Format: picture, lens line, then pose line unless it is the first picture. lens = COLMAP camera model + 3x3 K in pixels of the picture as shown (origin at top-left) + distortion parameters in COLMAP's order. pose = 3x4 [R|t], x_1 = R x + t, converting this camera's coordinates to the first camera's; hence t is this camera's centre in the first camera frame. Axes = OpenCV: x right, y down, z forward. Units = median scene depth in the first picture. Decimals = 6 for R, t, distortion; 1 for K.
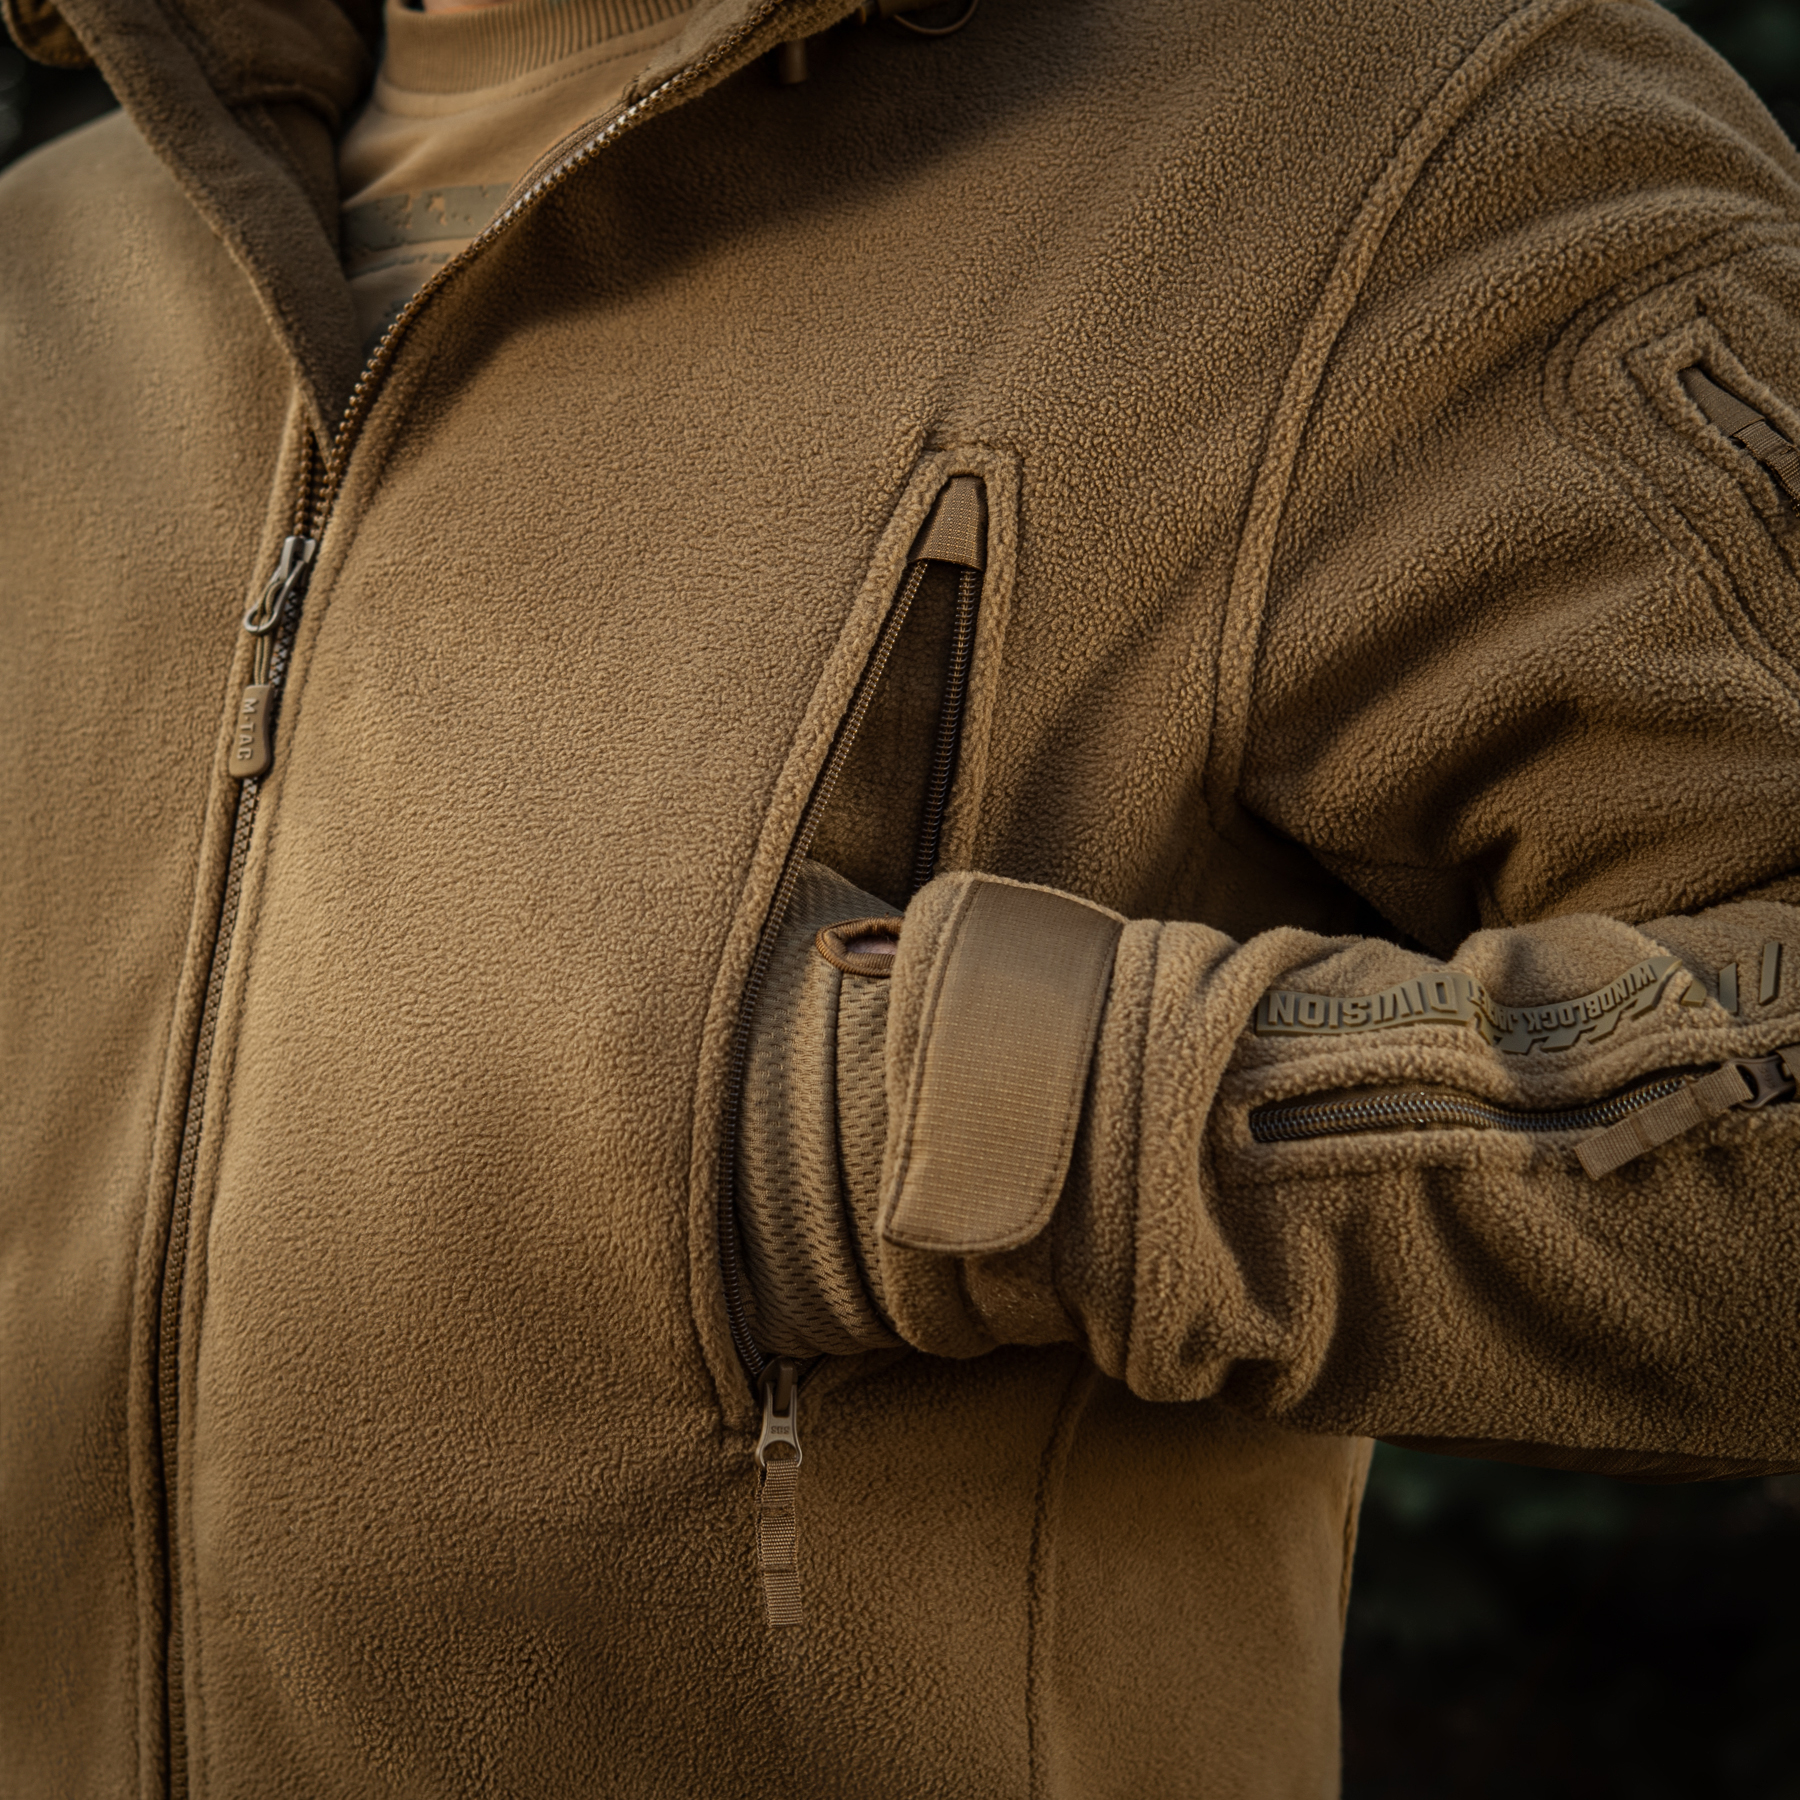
lens RADIAL K [[5541.8, 0, 900.0], [0, 5541.8, 900.0], [0, 0, 1]] dist [0.350338, -3.059158]
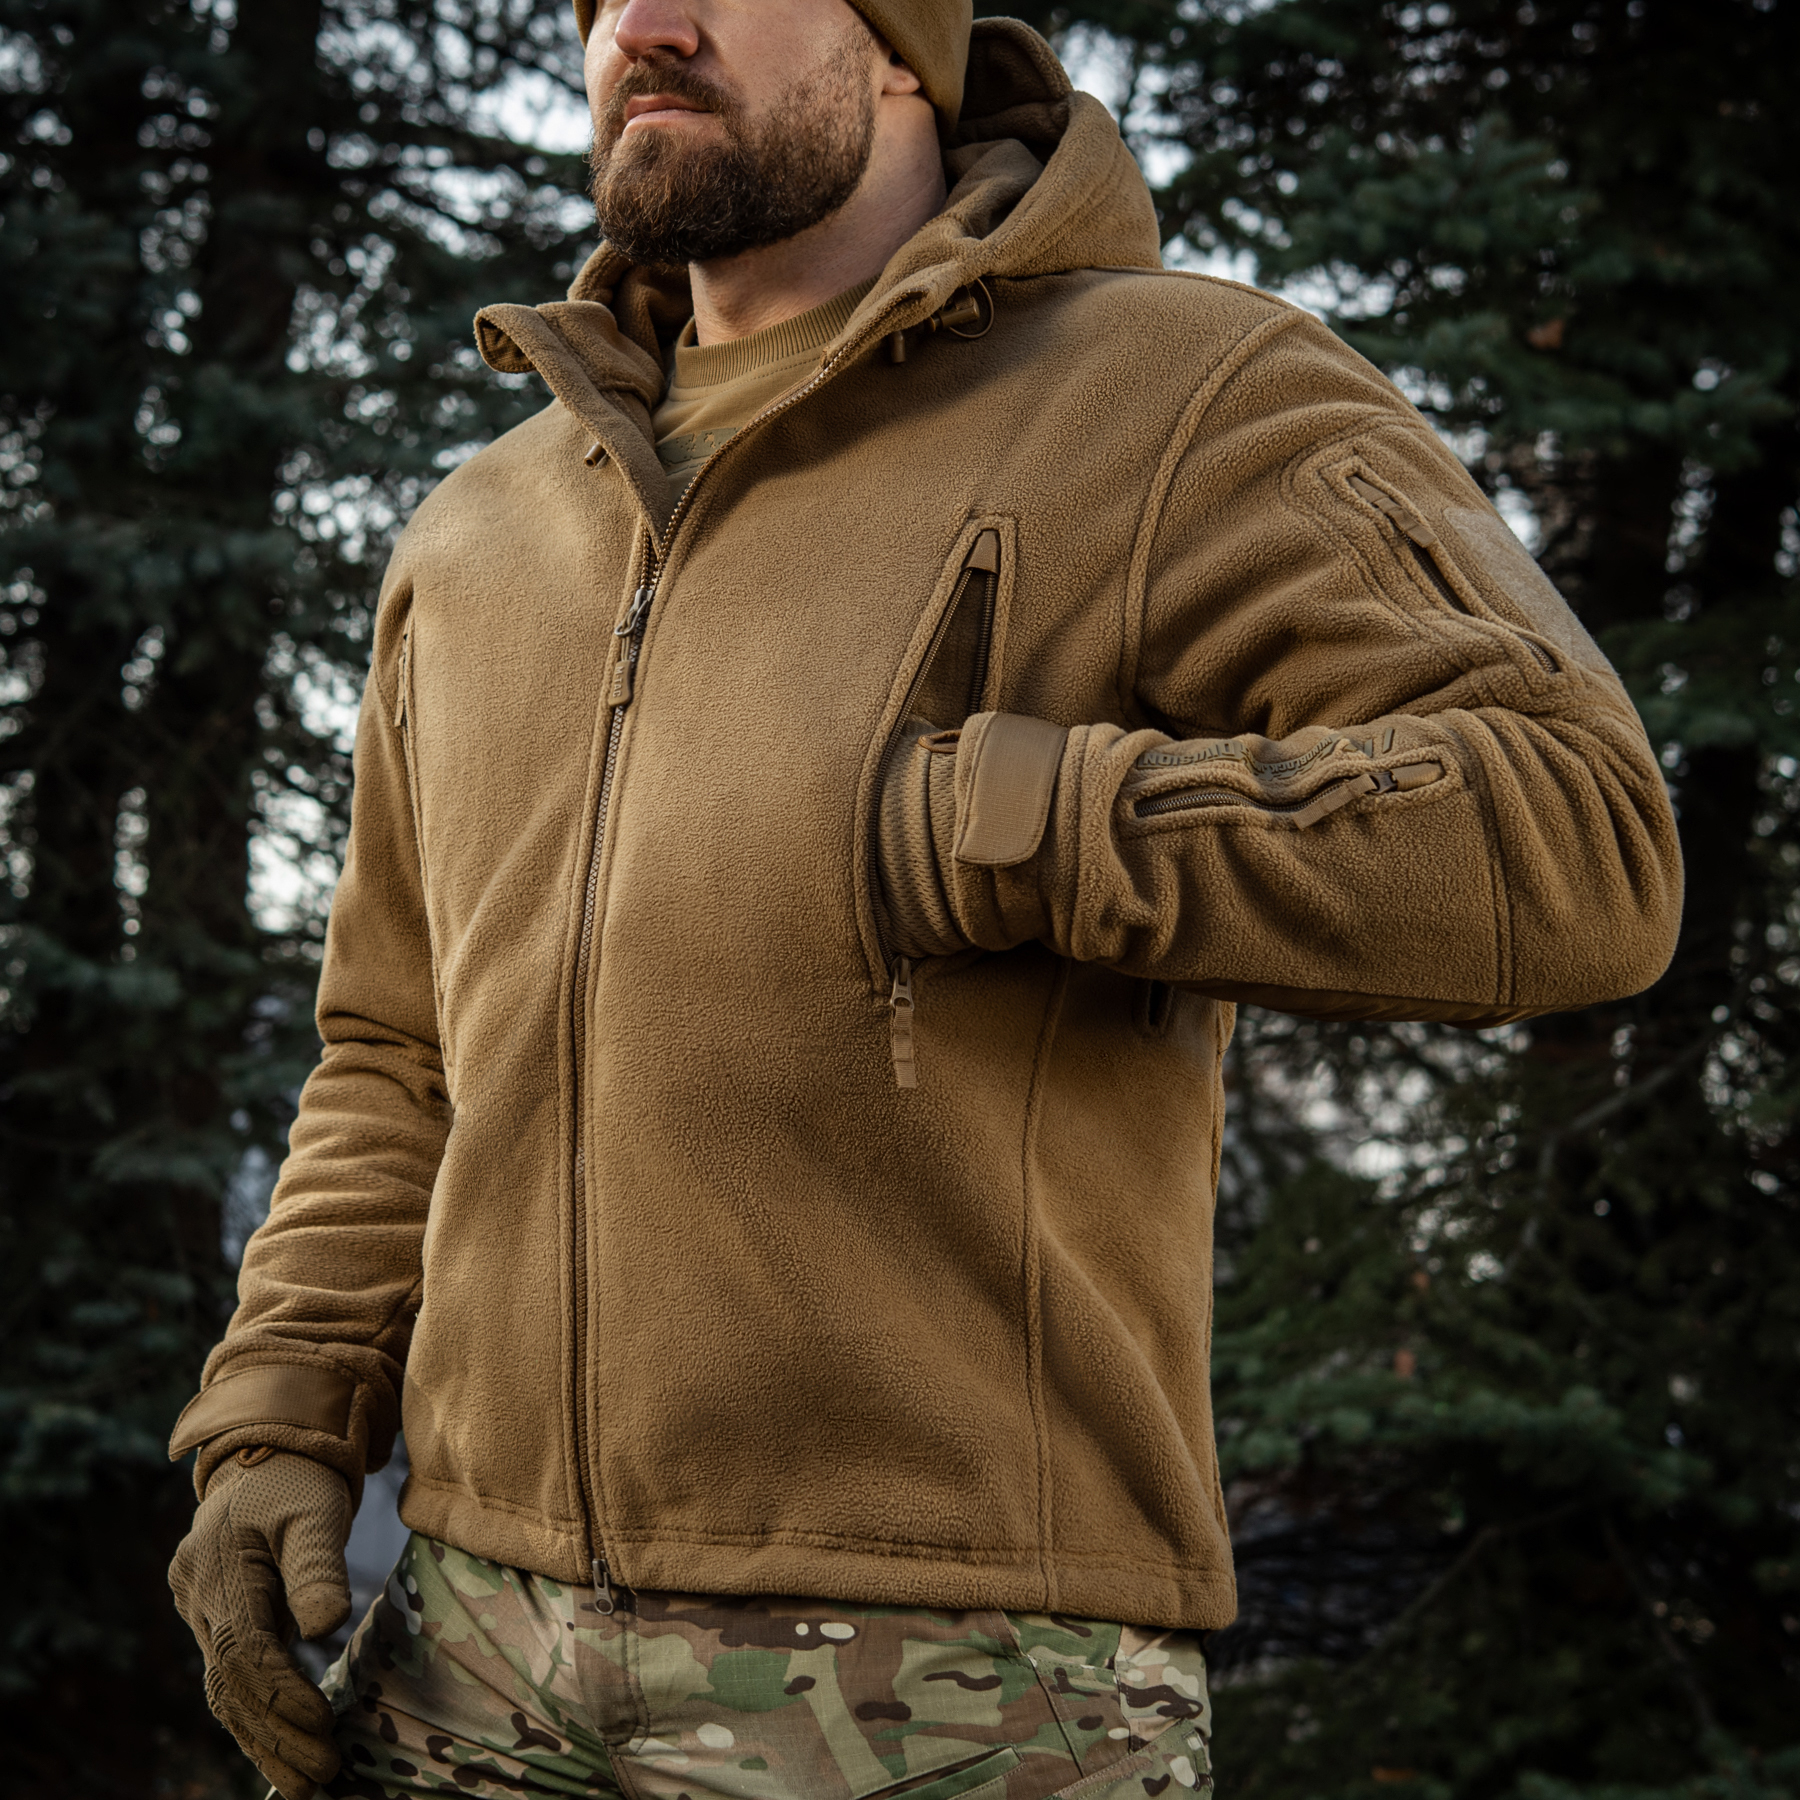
lens RADIAL K [[5541.8, 0, 900.0], [0, 5541.8, 900.0], [0, 0, 1]] dist [0.350338, -3.059158]
pose [[0.999960, -0.007246, 0.005272, -0.032581], [0.008010, 0.986534, -0.163358, 0.388586], [-0.004017, 0.163393, 0.986553, -0.963515]]
